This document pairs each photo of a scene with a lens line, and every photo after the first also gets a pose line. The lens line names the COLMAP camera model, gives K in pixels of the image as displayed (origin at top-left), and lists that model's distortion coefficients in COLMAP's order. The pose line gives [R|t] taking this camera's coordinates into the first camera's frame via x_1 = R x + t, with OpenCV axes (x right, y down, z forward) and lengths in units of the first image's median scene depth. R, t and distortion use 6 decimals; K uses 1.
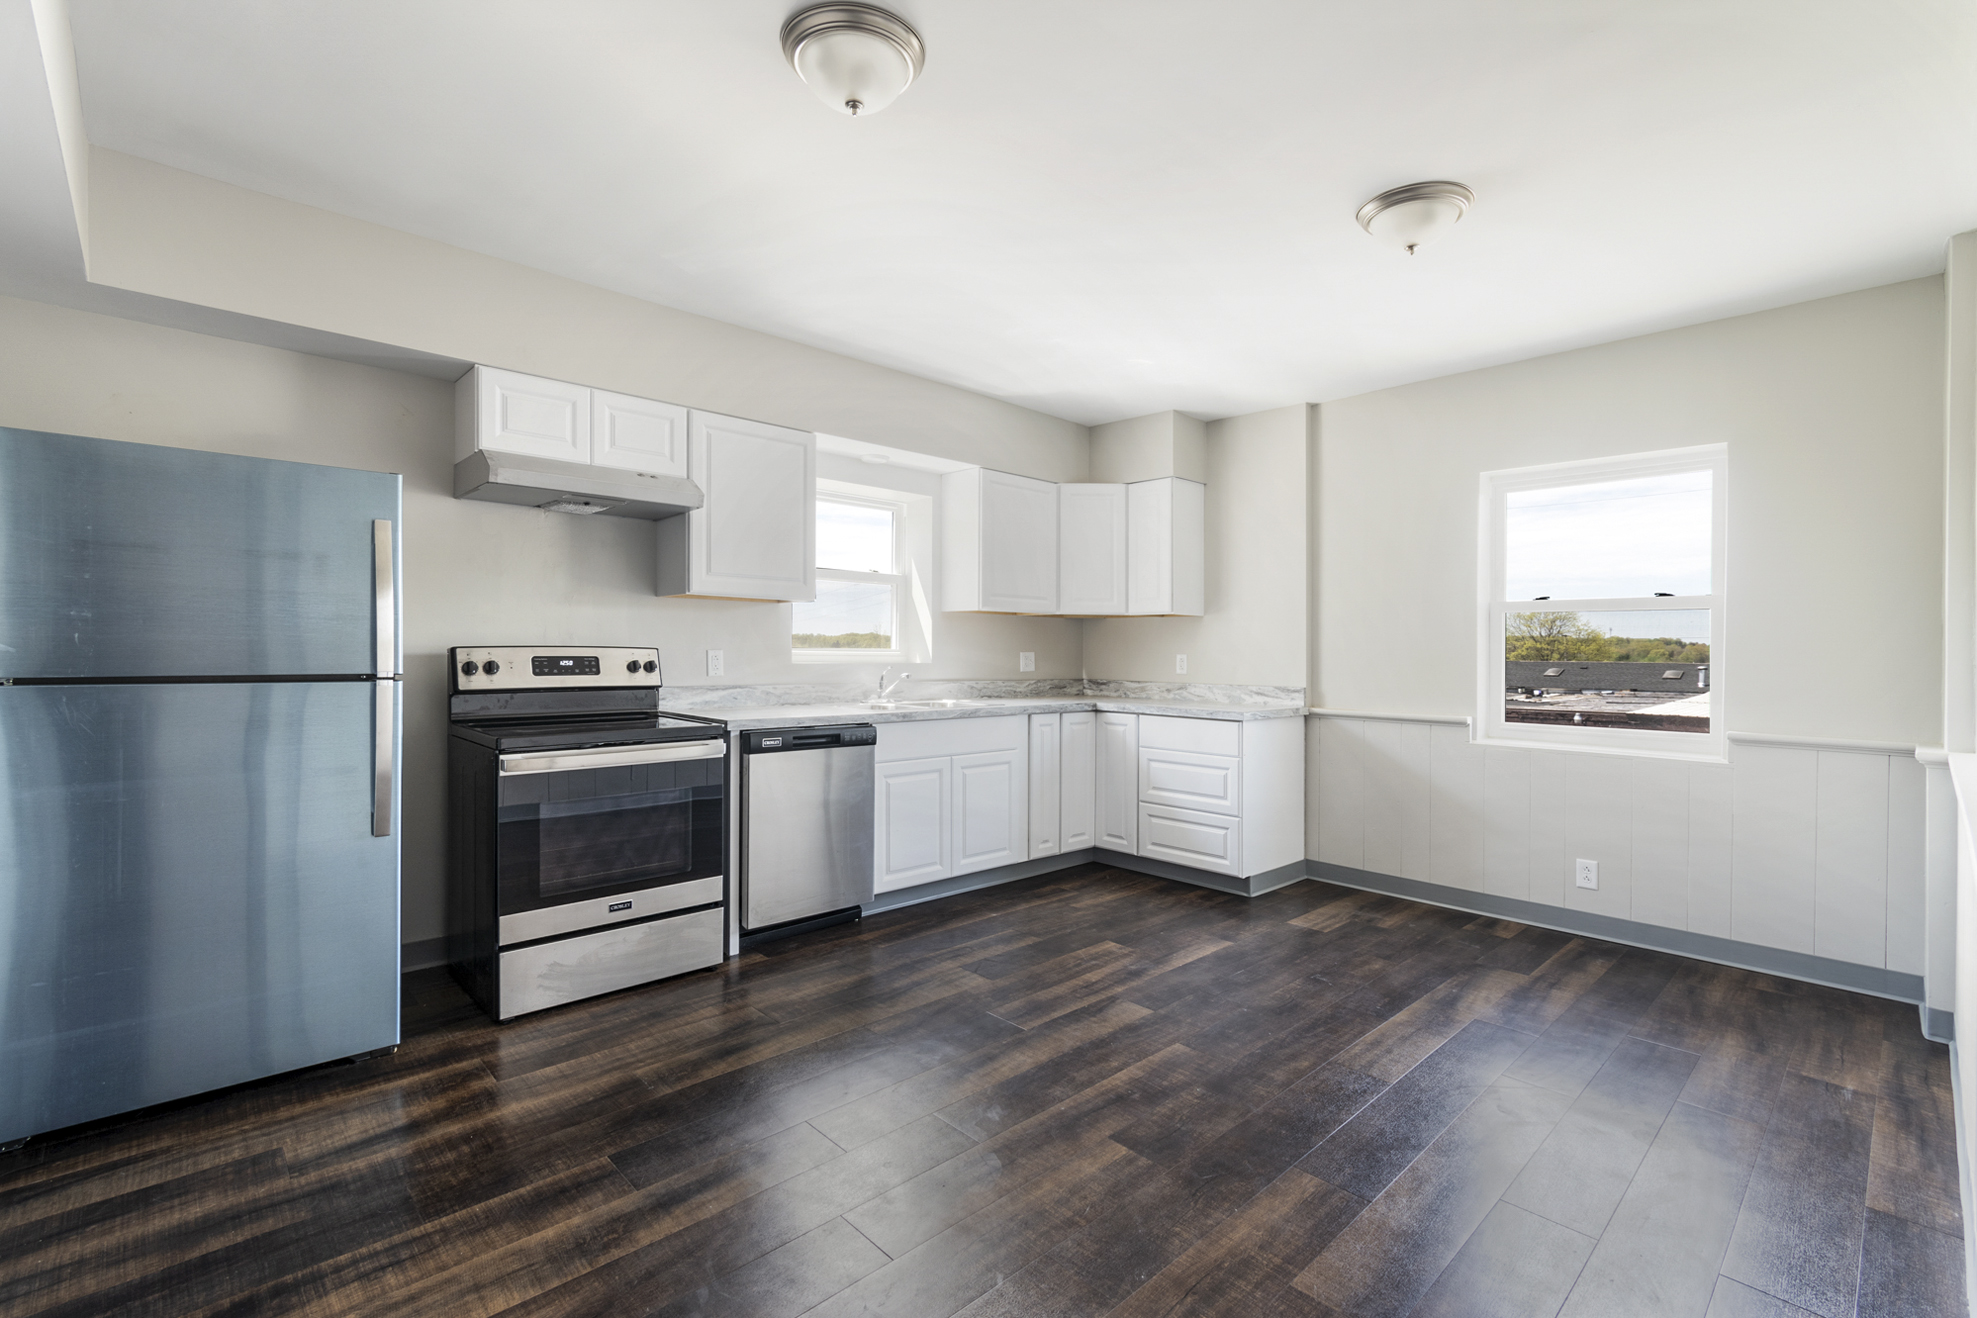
lens RADIAL K [[884.4, 0, 984.7], [0, 884.4, 654.1], [0, 0, 1]] dist [0.002277, 0.000430]
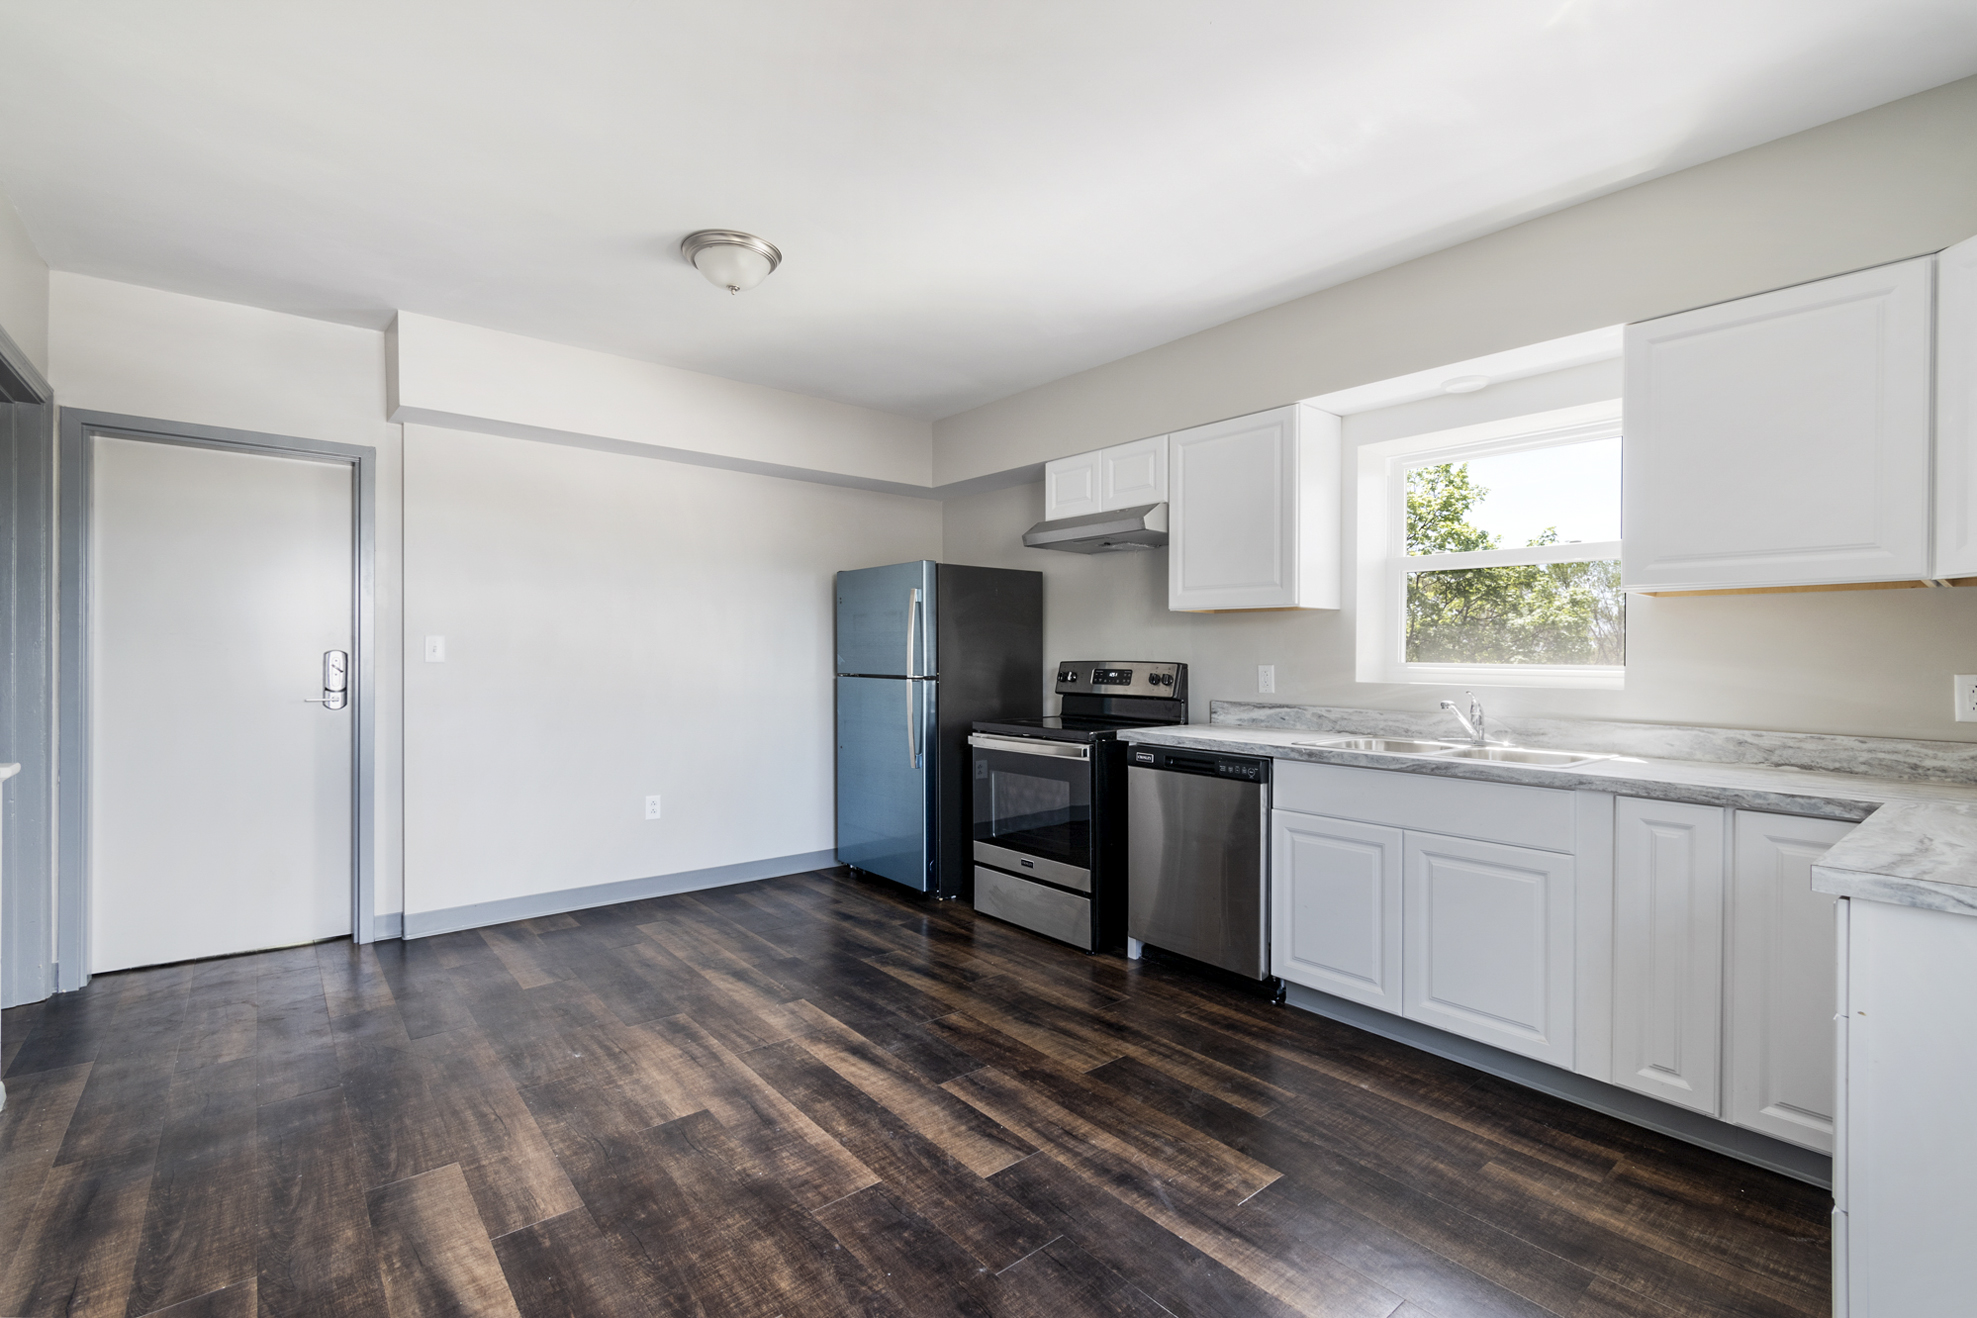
lens RADIAL K [[882.6, 0, 984.5], [0, 882.6, 677.4], [0, 0, 1]] dist [0.003515, -0.000045]
pose [[-0.063370, 0.010821, -0.997931, 0.713033], [-0.015485, 0.999810, 0.011824, 0.002081], [0.997870, 0.016203, -0.063191, 0.841633]]
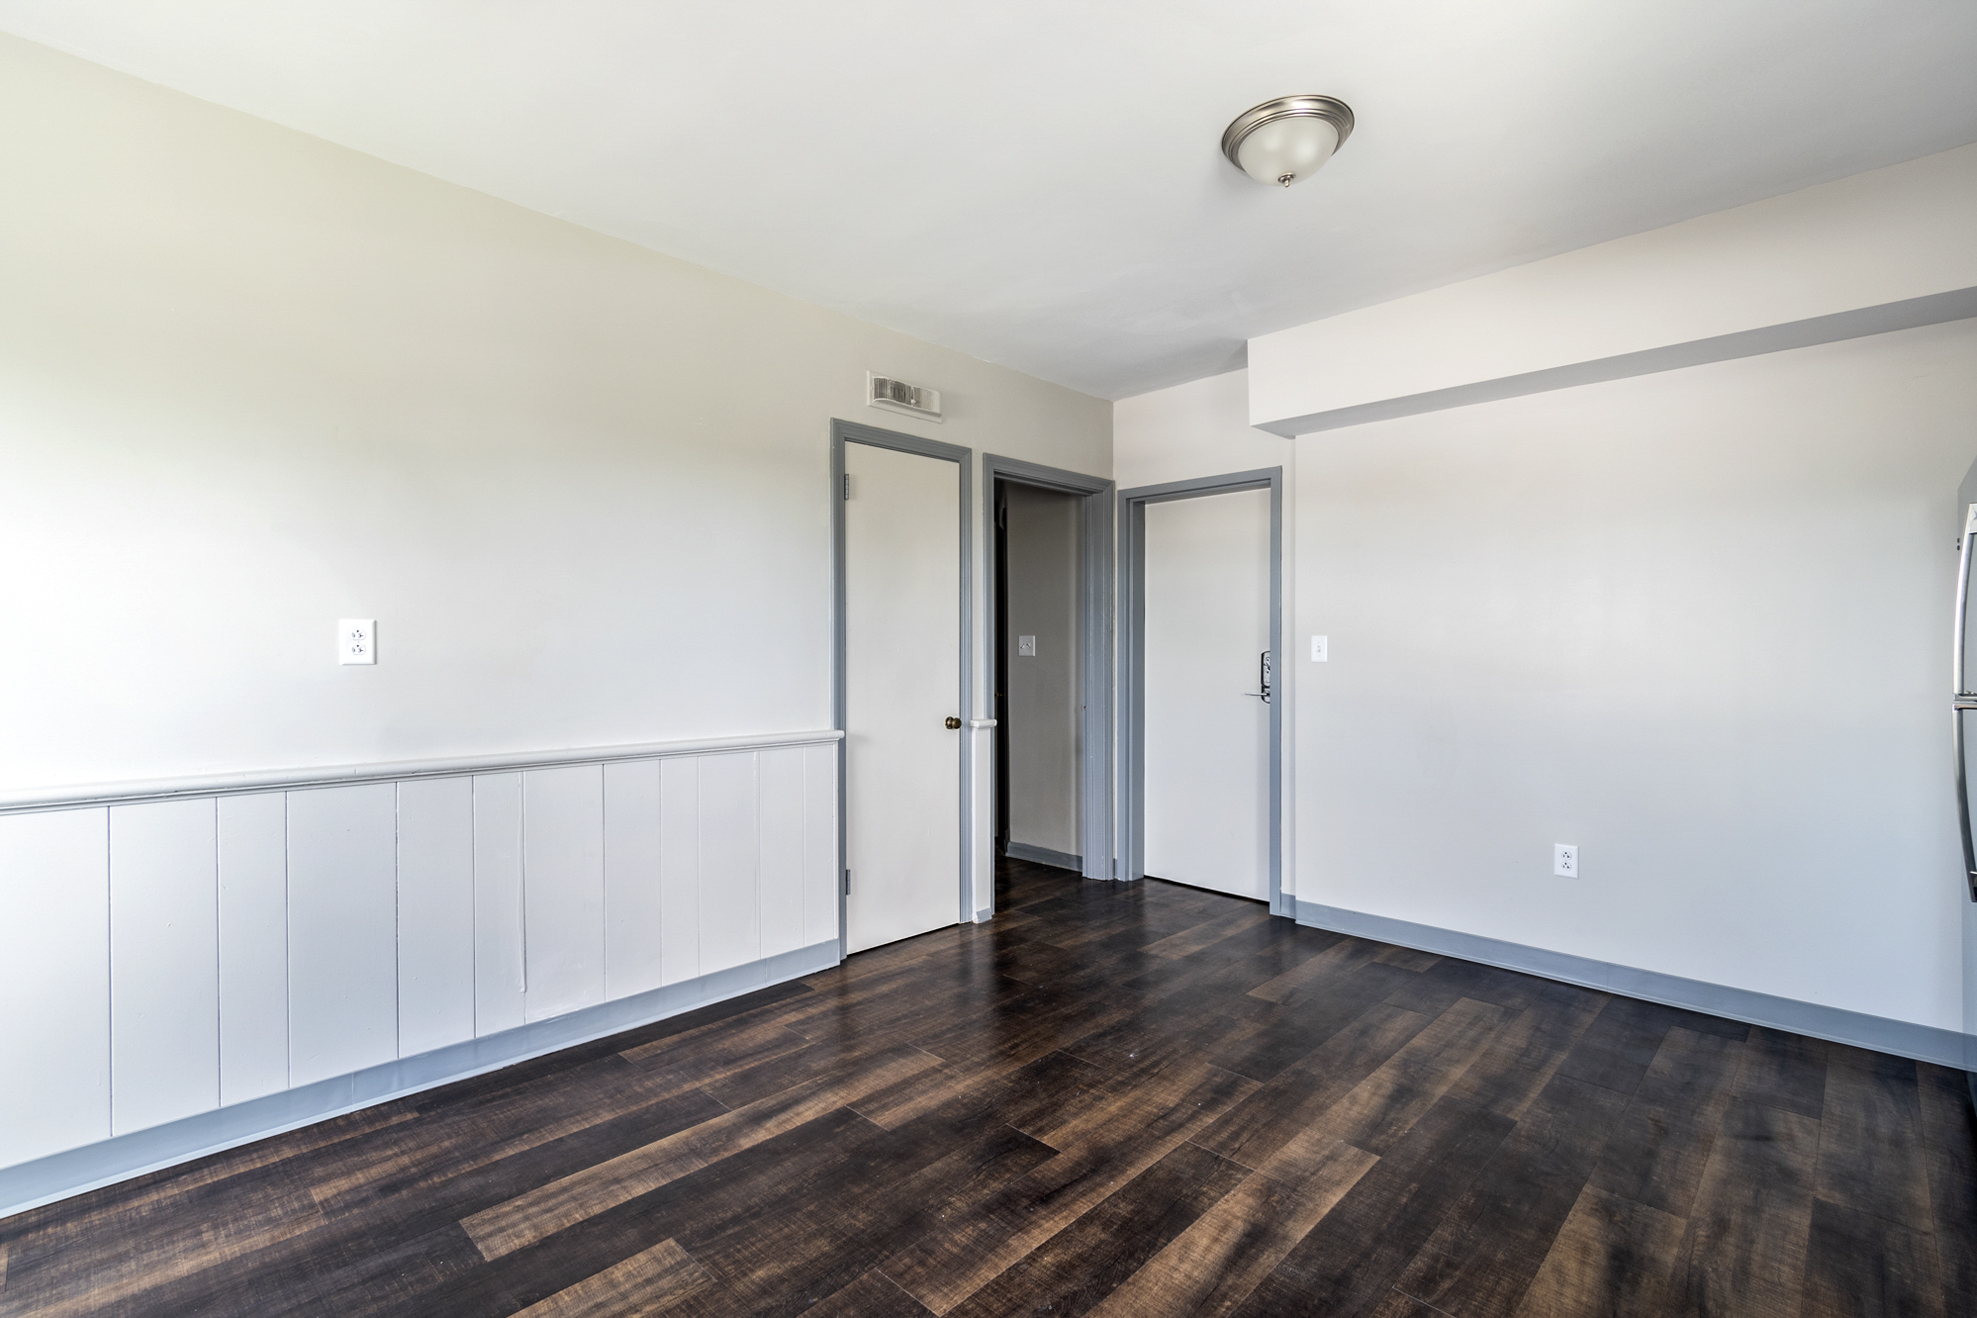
lens RADIAL K [[884.4, 0, 984.7], [0, 884.4, 654.1], [0, 0, 1]] dist [0.002277, 0.000430]
pose [[-0.999075, -0.012534, -0.041123, 0.162347], [-0.012834, 0.999893, 0.007050, -0.005135], [0.041031, 0.007571, -0.999129, 1.185126]]
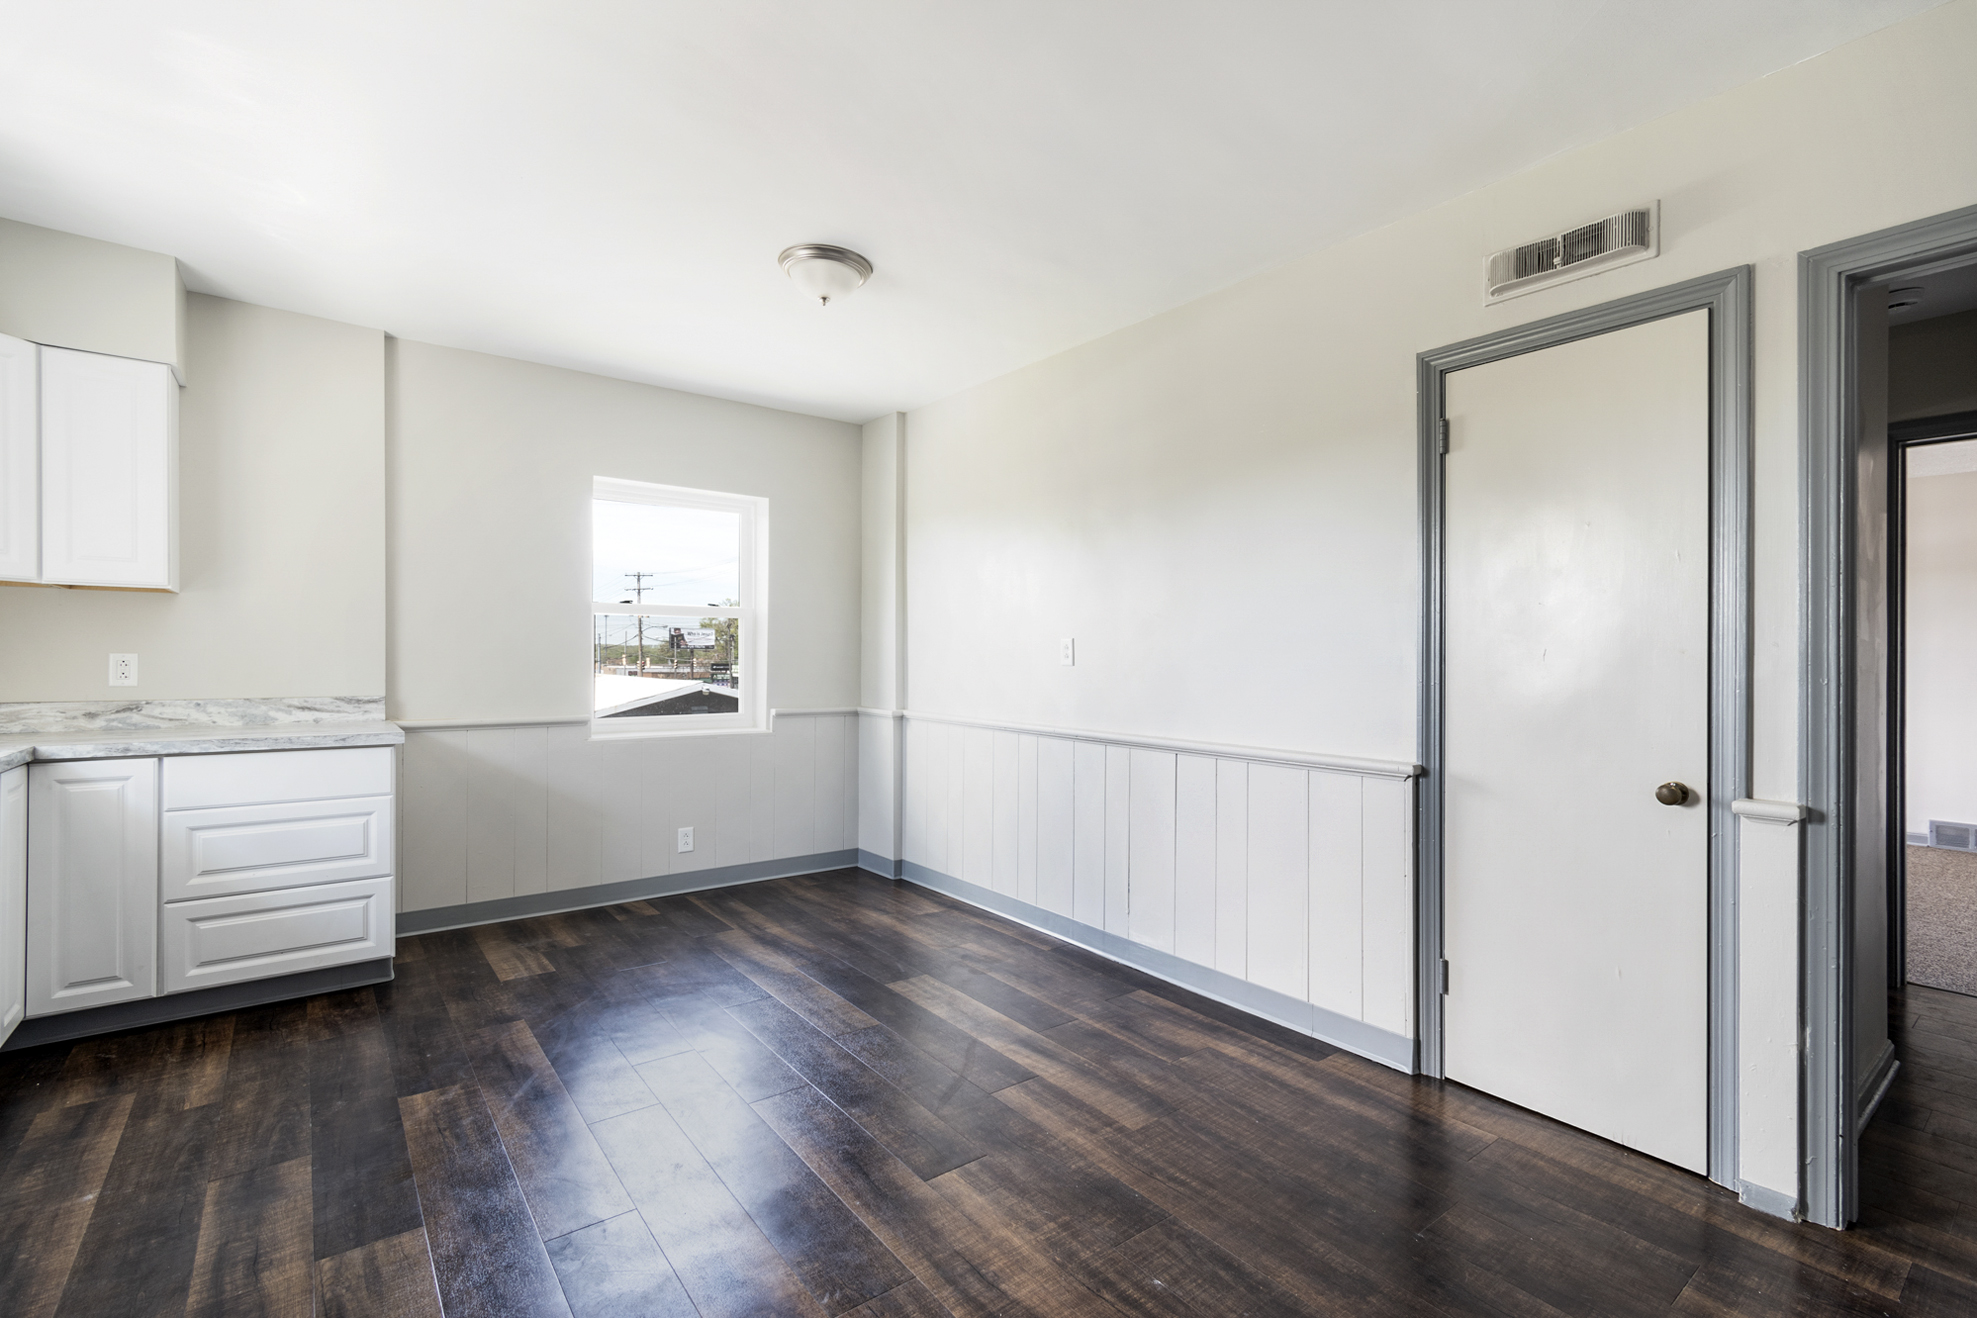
lens RADIAL K [[884.4, 0, 984.7], [0, 884.4, 654.1], [0, 0, 1]] dist [0.002277, 0.000430]
pose [[0.092258, -0.006601, 0.995713, -0.467019], [-0.002883, 0.999972, 0.006896, -0.007699], [-0.995731, -0.003507, 0.092237, 0.514277]]
